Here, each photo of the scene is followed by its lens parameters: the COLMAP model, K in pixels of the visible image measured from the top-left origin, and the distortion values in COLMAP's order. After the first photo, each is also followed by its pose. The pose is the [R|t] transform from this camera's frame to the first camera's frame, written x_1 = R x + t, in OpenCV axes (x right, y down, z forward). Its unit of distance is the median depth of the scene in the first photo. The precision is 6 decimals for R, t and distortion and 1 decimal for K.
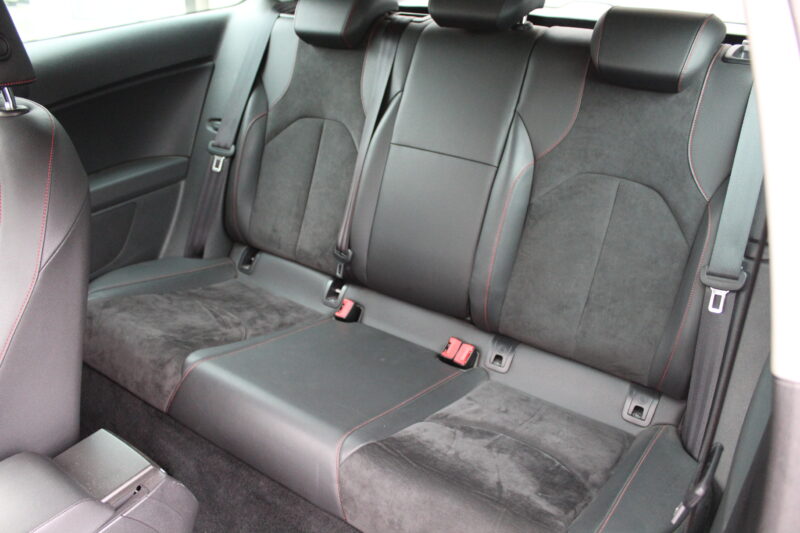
lens RADIAL K [[681.2, 0, 400.0], [0, 681.2, 266.5], [0, 0, 1]] dist [-0.162367, 0.179532]
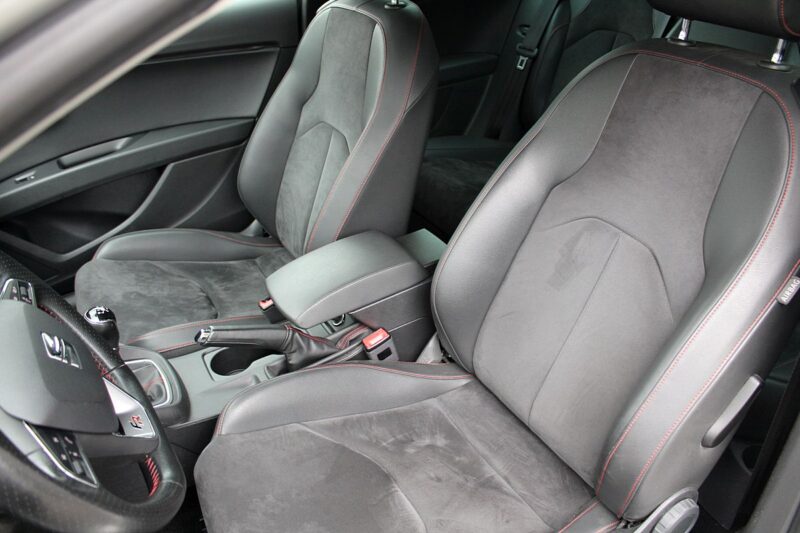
lens RADIAL K [[681.2, 0, 400.0], [0, 681.2, 266.5], [0, 0, 1]] dist [-0.162367, 0.179532]
pose [[0.912734, 0.179072, -0.367219, 0.036682], [-0.135575, 0.980649, 0.141231, 0.066503], [0.385403, -0.079121, 0.919350, -0.222057]]
